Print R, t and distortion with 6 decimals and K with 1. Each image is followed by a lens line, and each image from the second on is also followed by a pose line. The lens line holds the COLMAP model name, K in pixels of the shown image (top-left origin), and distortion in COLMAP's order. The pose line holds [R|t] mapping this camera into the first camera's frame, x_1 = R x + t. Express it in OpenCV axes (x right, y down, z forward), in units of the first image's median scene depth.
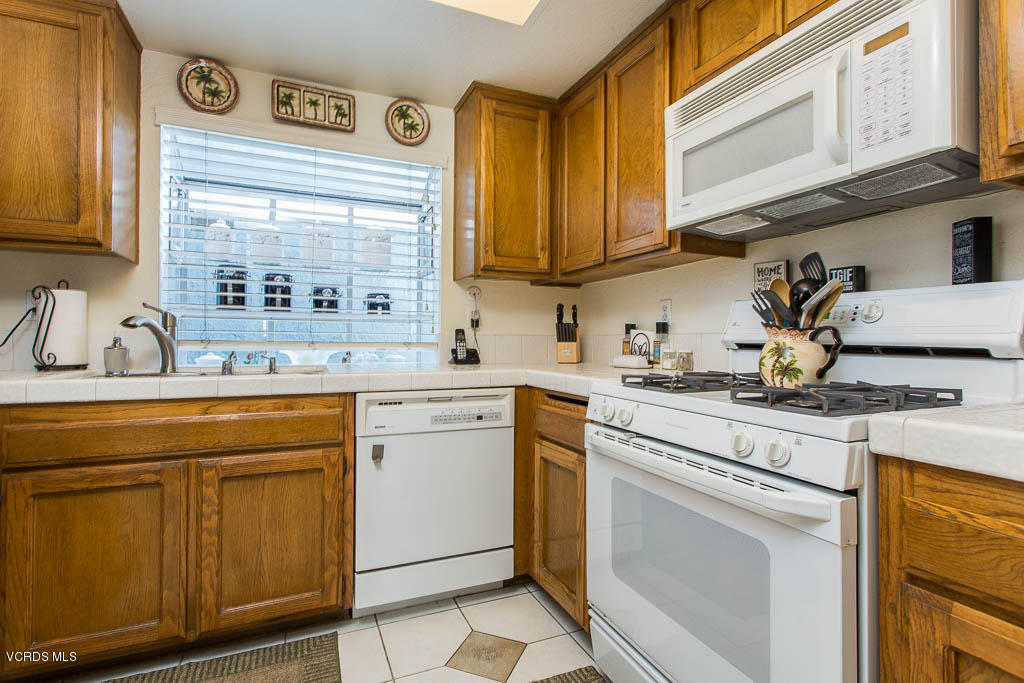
lens RADIAL K [[494.5, 0, 529.0], [0, 494.5, 340.7], [0, 0, 1]] dist [-0.004100, 0.000348]
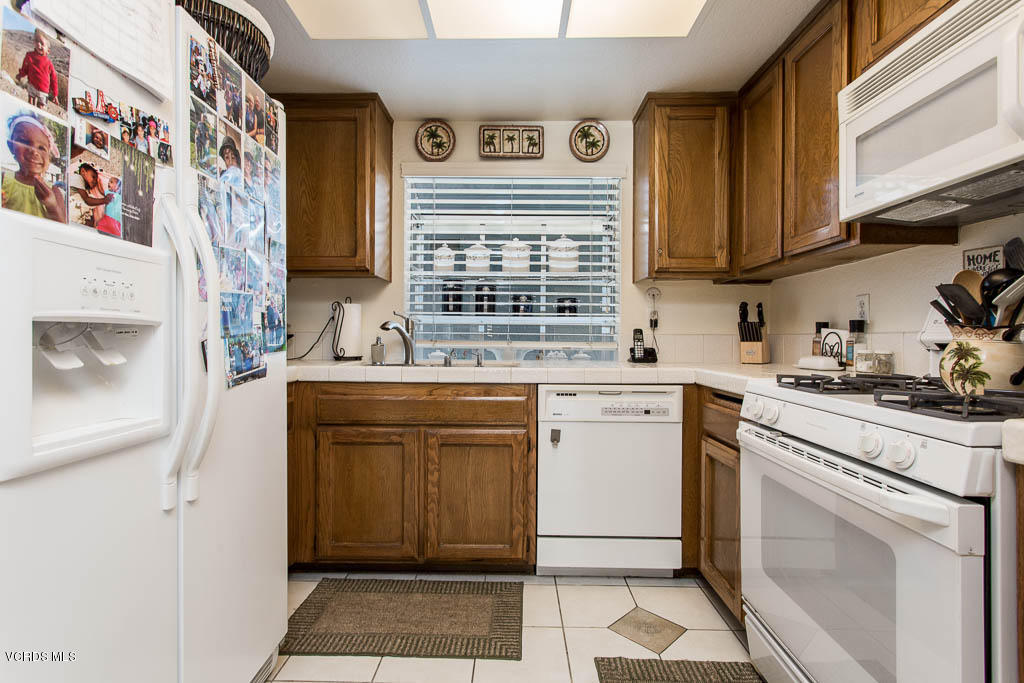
lens RADIAL K [[494.5, 0, 513.0], [0, 494.5, 345.7], [0, 0, 1]] dist [-0.004100, 0.000348]
pose [[0.904893, 0.006079, -0.425596, 0.096200], [-0.001243, 0.999931, 0.011641, -0.000218], [0.425638, -0.010005, 0.904838, -0.093147]]
